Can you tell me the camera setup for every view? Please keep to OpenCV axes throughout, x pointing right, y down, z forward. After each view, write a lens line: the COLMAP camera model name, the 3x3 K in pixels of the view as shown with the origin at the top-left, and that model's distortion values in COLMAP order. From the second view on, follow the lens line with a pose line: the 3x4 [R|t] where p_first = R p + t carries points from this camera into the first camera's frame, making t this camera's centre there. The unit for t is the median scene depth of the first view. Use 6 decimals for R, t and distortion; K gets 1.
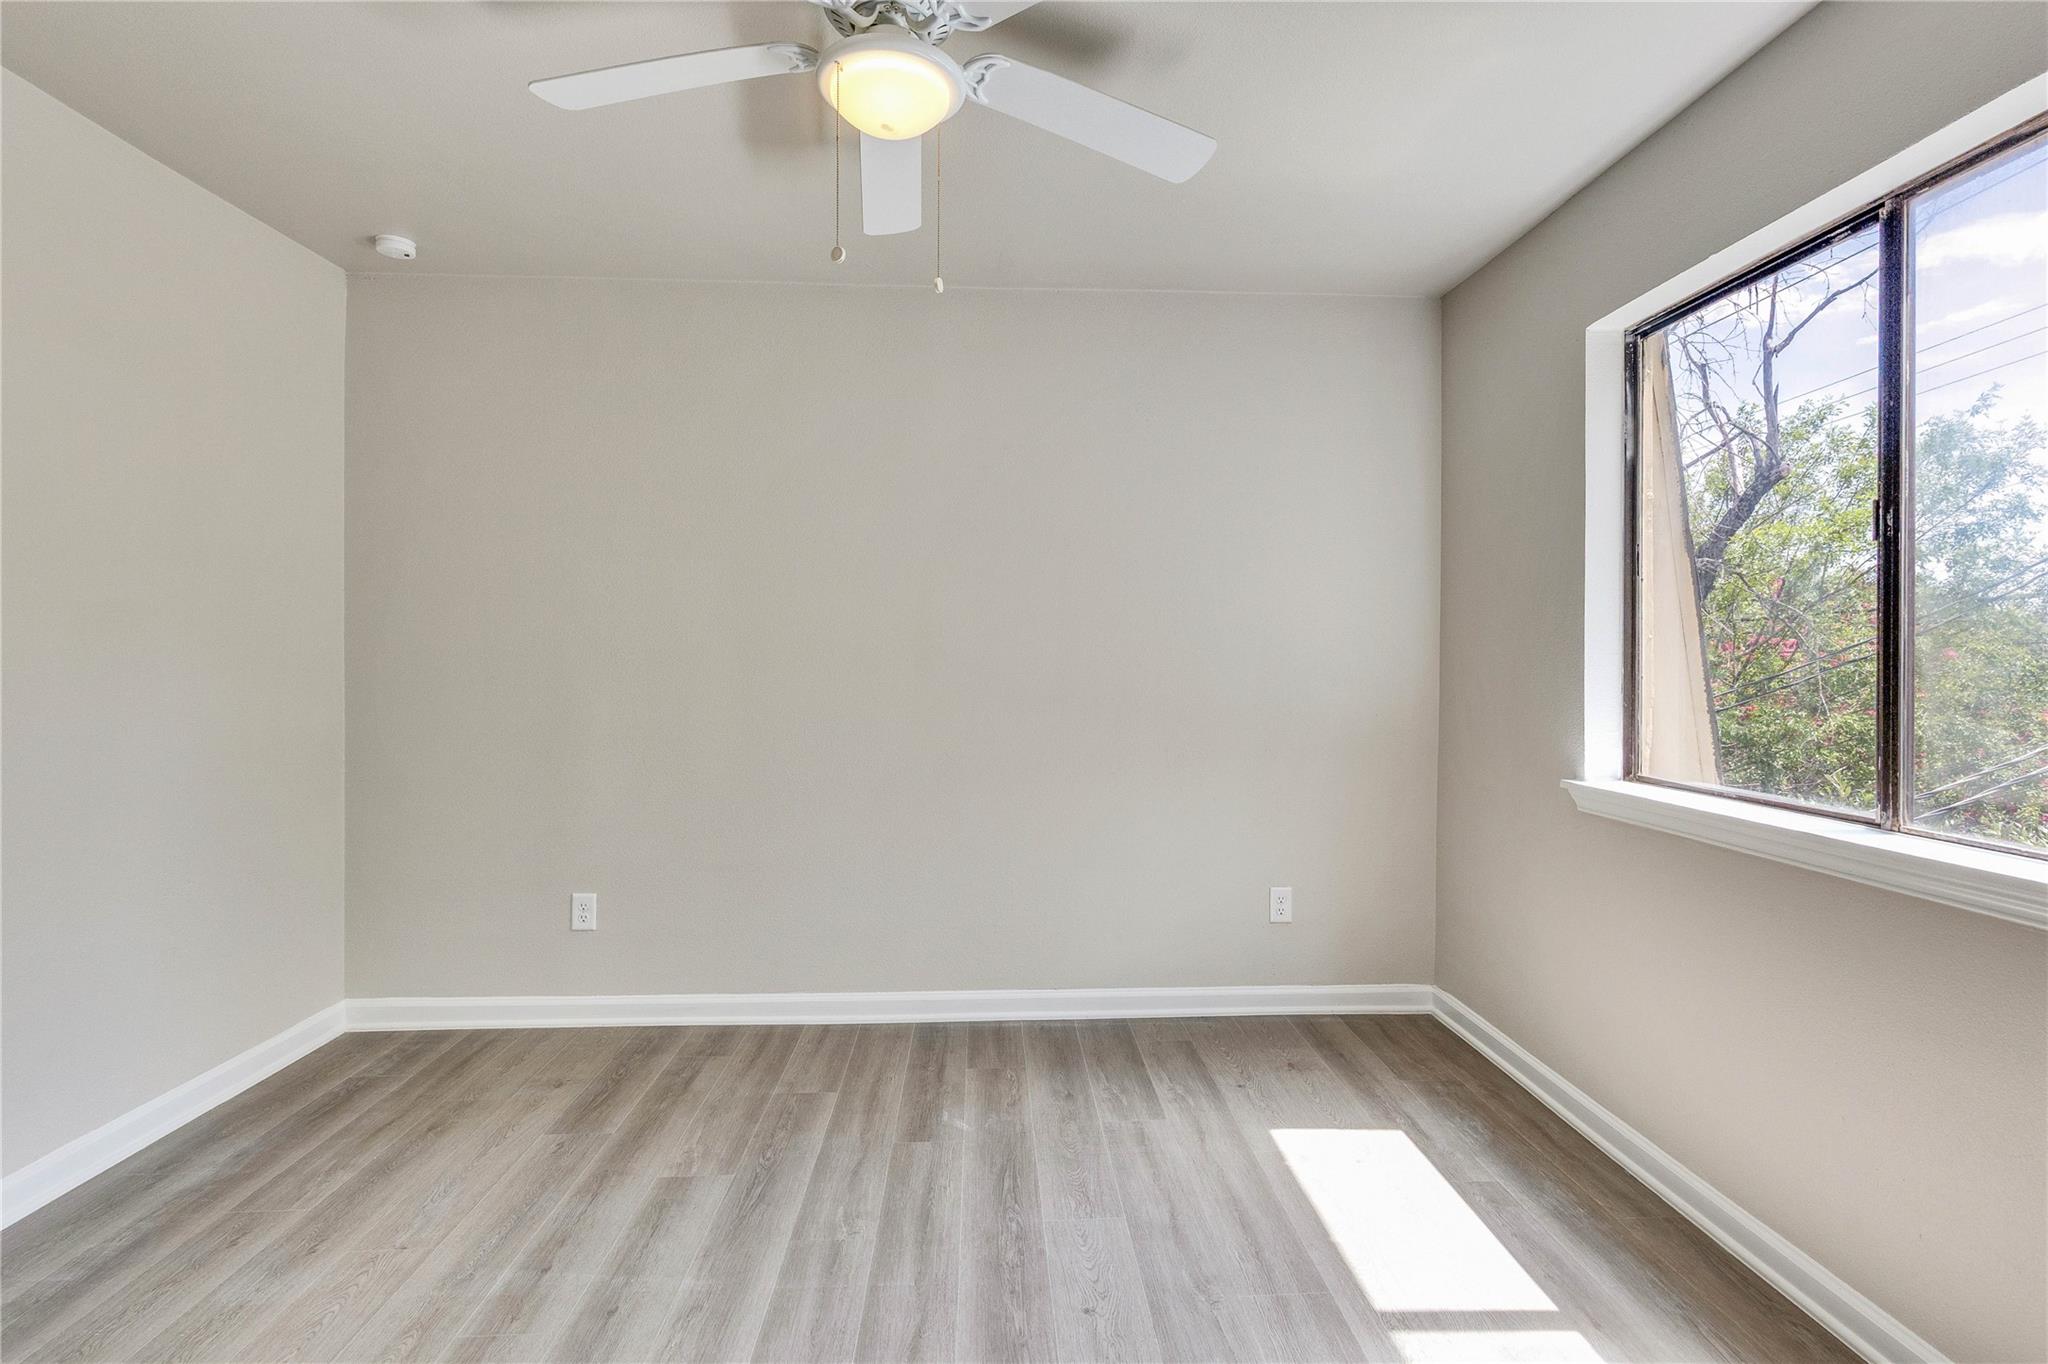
lens RADIAL K [[999.7, 0, 1112.3], [0, 999.7, 658.1], [0, 0, 1]] dist [0.001452, 0.000071]
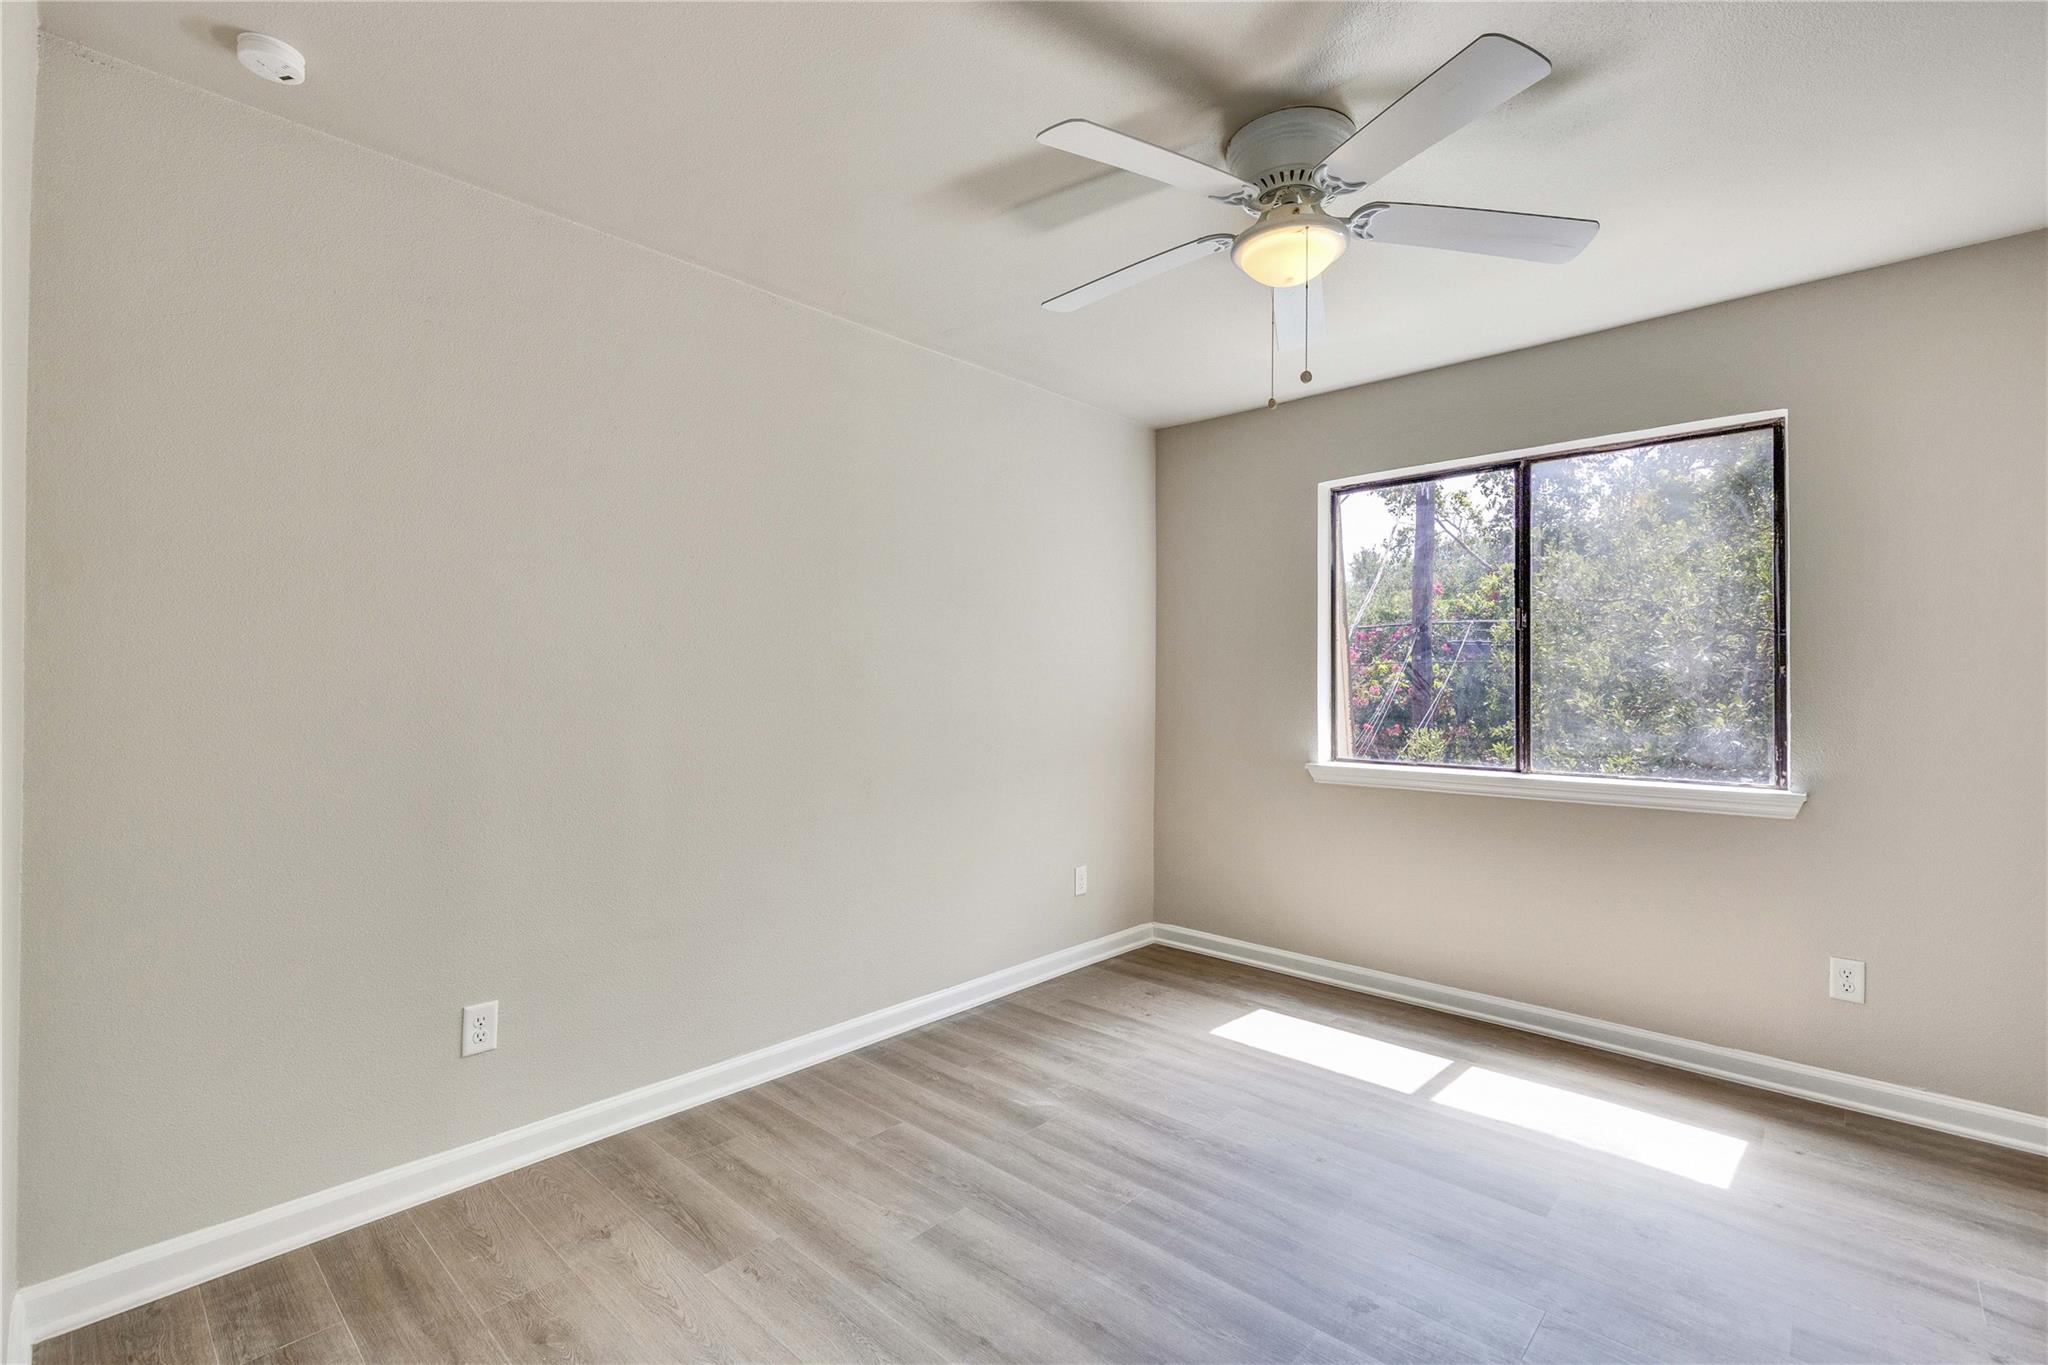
lens RADIAL K [[901.6, 0, 1024.0], [0, 901.6, 682.5], [0, 0, 1]] dist [0.001768, -0.000208]
pose [[0.722585, -0.000216, 0.691282, -0.802137], [0.002216, 0.999996, -0.002003, -0.005826], [-0.691278, 0.002979, 0.722582, 0.254804]]
